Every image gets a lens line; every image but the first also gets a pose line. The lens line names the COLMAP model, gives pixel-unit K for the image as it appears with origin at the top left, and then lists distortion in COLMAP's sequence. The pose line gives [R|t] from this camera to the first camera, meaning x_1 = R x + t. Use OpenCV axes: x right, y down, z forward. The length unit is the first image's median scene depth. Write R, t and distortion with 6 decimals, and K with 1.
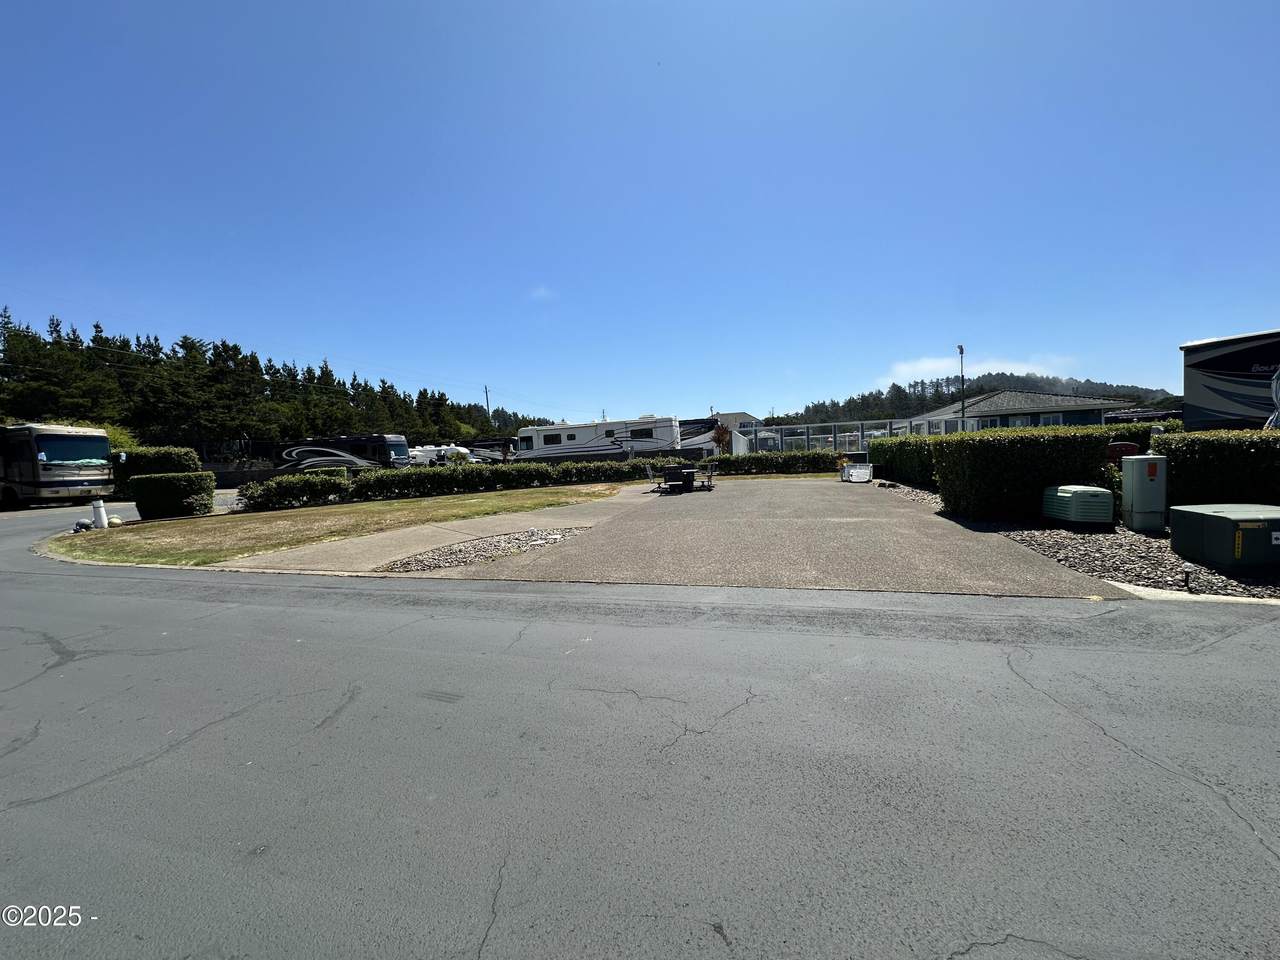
lens RADIAL K [[508.4, 0, 640.0], [0, 508.4, 480.0], [0, 0, 1]] dist [-0.000939, -0.000011]
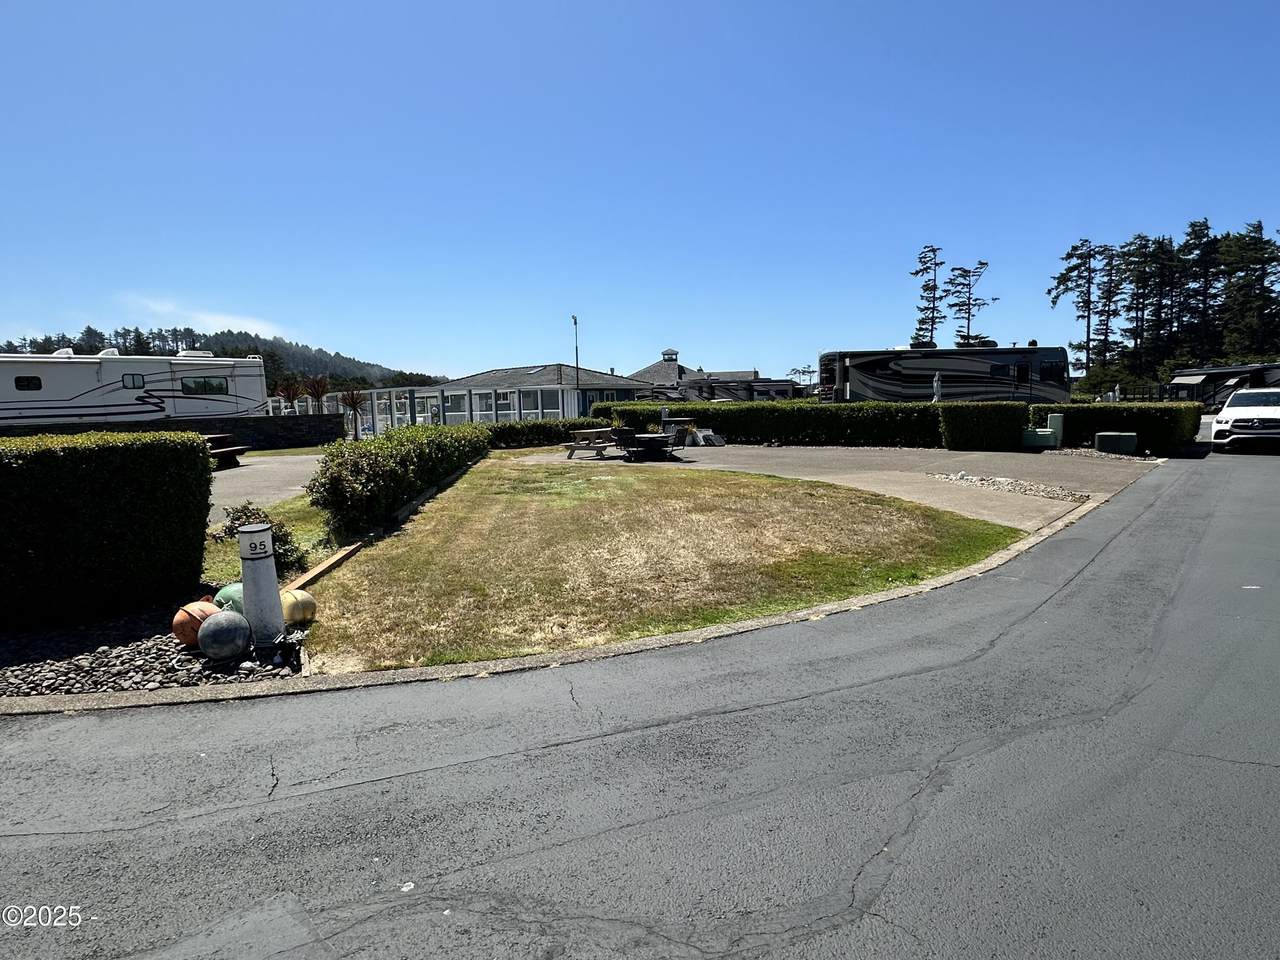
lens RADIAL K [[716.6, 0, 640.0], [0, 716.6, 480.0], [0, 0, 1]] dist [-0.000343, 0.000550]
pose [[0.434434, -0.056720, 0.898916, -0.486968], [0.051663, 0.997941, 0.038001, 0.004882], [-0.899221, 0.029932, 0.436470, 0.246661]]
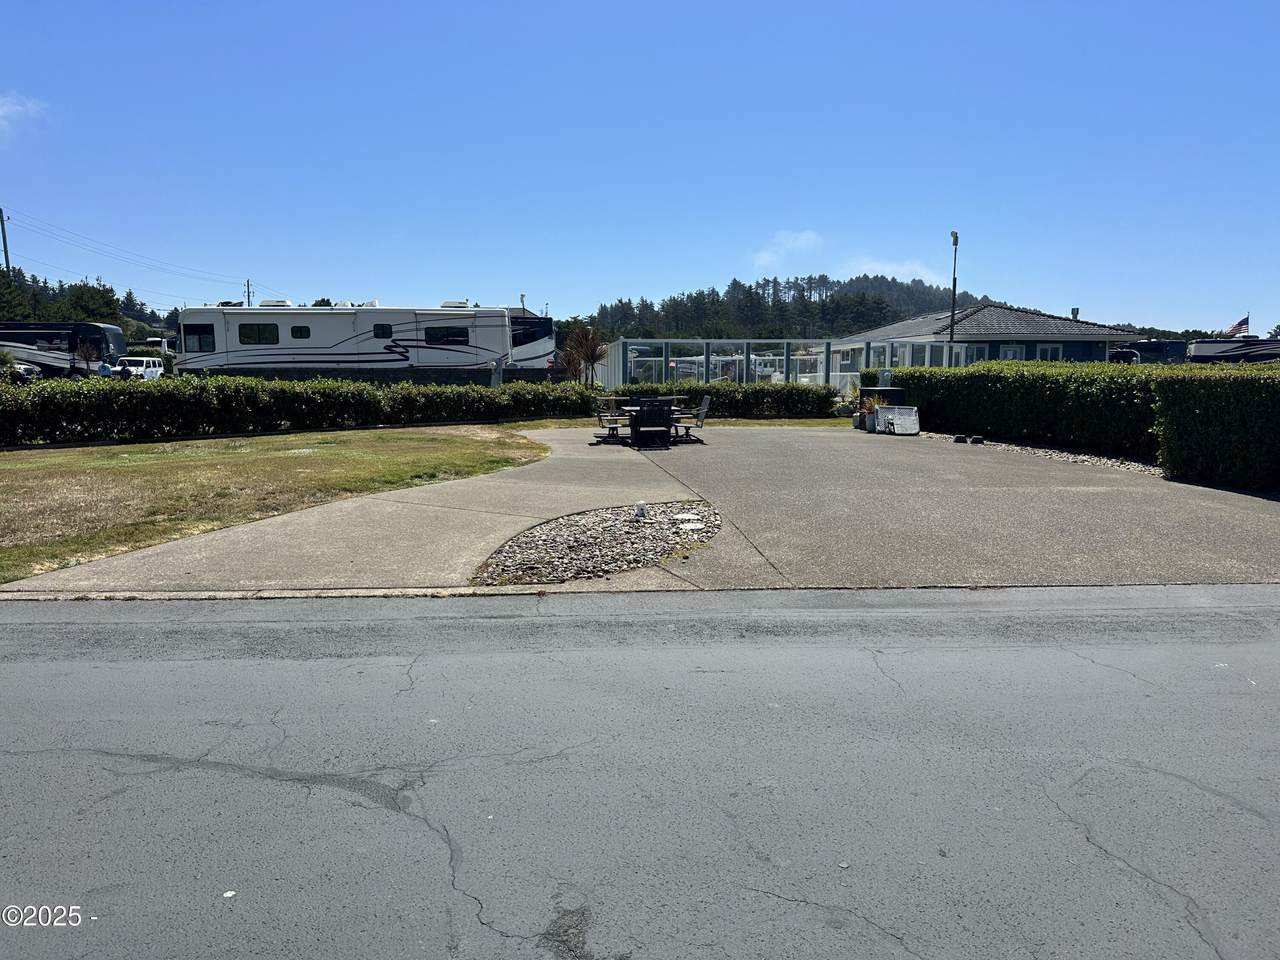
lens RADIAL K [[886.2, 0, 640.0], [0, 886.2, 480.0], [0, 0, 1]] dist [0.155654, -0.258235]
pose [[0.933257, 0.007408, 0.359133, -0.145475], [-0.028919, 0.998092, 0.054561, 0.004603], [-0.358043, -0.061306, 0.931690, 0.024956]]
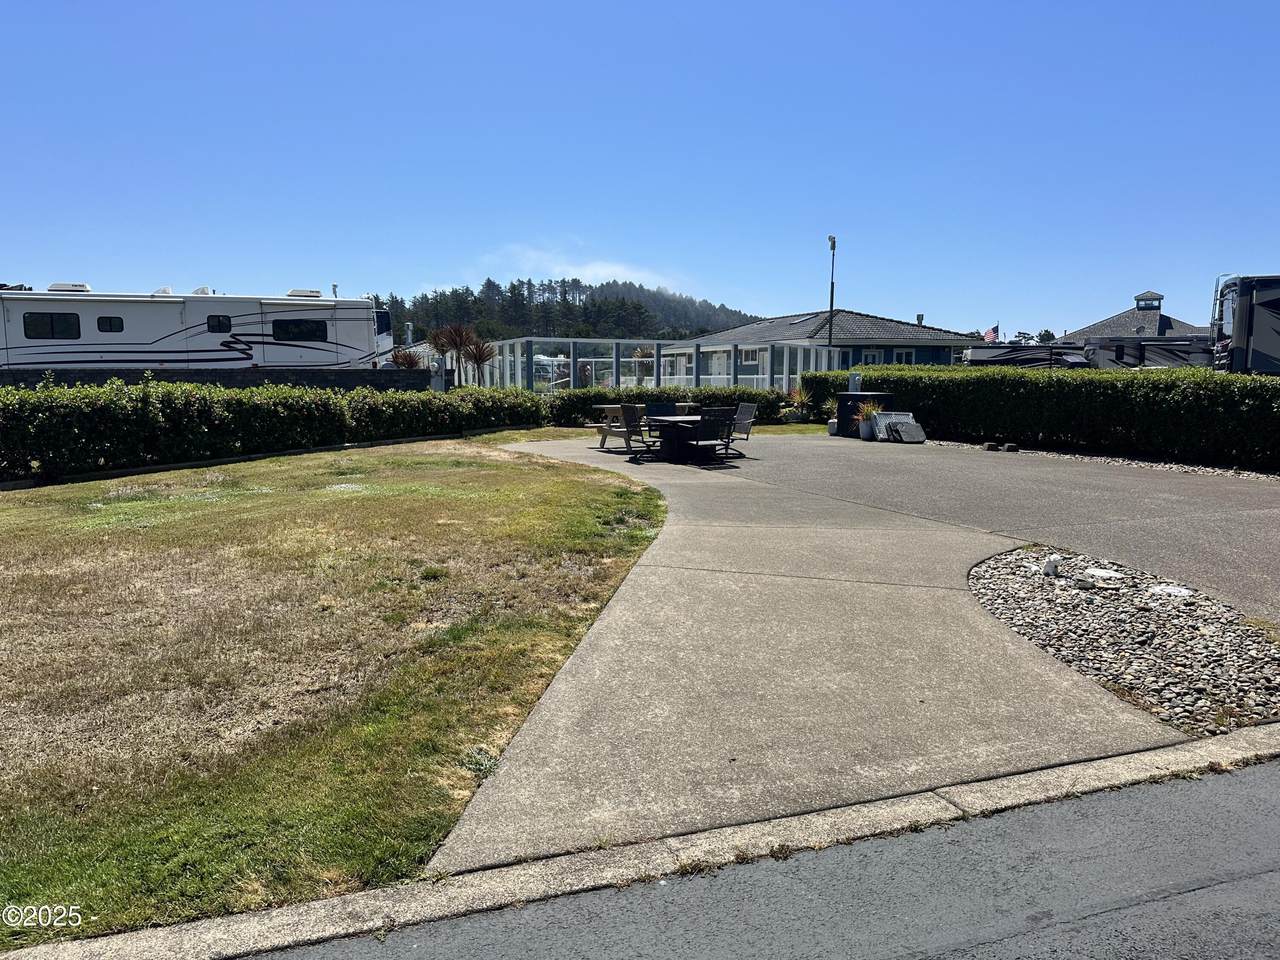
lens RADIAL K [[886.2, 0, 640.0], [0, 886.2, 480.0], [0, 0, 1]] dist [0.155654, -0.258235]
pose [[0.803940, -0.018695, 0.594417, -0.234219], [-0.012071, 0.998787, 0.047739, 0.000847], [-0.594588, -0.045555, 0.802739, 0.160928]]
